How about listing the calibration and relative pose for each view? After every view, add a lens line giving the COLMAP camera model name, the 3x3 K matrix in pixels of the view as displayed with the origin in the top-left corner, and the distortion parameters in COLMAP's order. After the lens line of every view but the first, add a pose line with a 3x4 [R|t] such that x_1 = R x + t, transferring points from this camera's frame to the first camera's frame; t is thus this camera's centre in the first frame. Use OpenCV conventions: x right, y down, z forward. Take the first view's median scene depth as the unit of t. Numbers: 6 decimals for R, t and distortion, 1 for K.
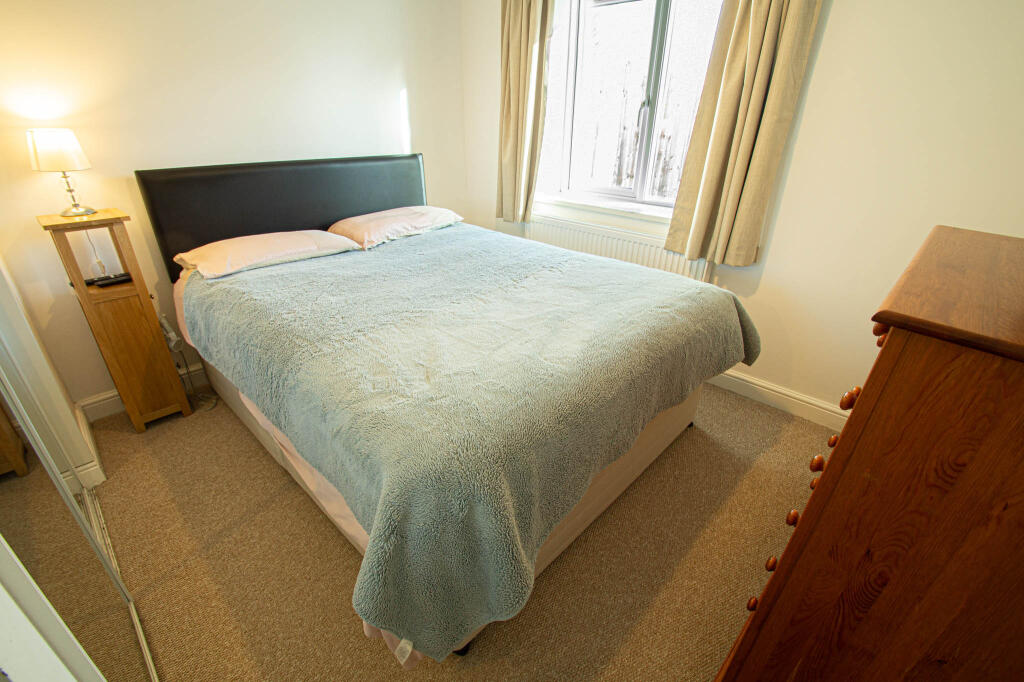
lens RADIAL K [[426.7, 0, 509.5], [0, 426.7, 329.5], [0, 0, 1]] dist [-0.001215, -0.000151]
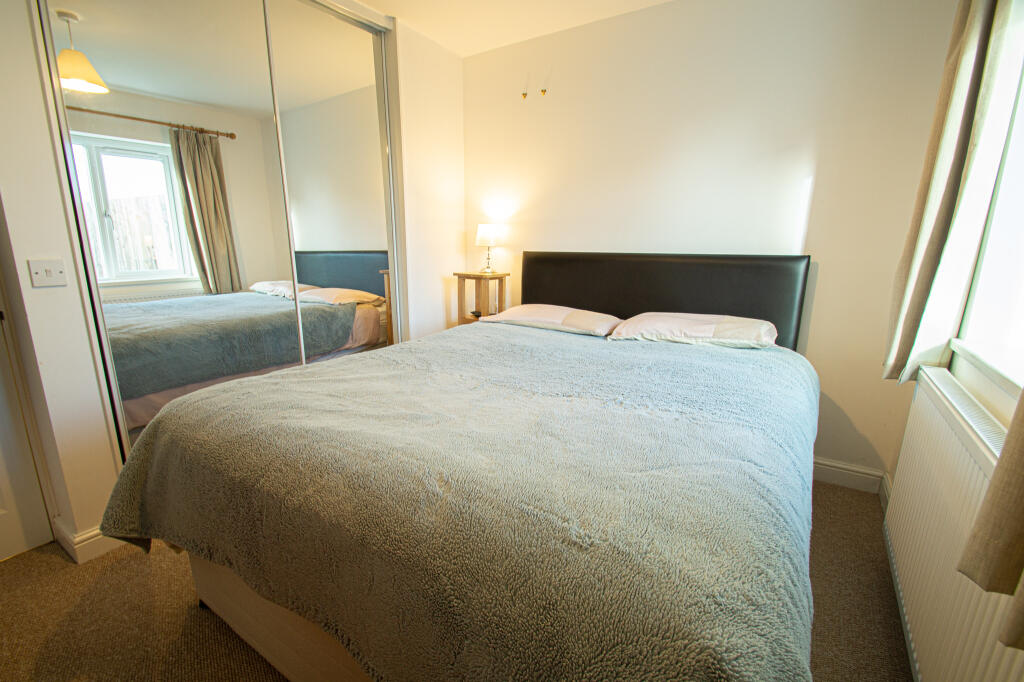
lens RADIAL K [[459.2, 0, 512.0], [0, 459.2, 341.0], [0, 0, 1]] dist [-0.000876, -0.000325]
pose [[0.205949, 0.235986, -0.949682, 0.666485], [-0.410811, 0.901675, 0.134968, -0.252112], [0.888155, 0.362343, 0.282645, 0.547738]]
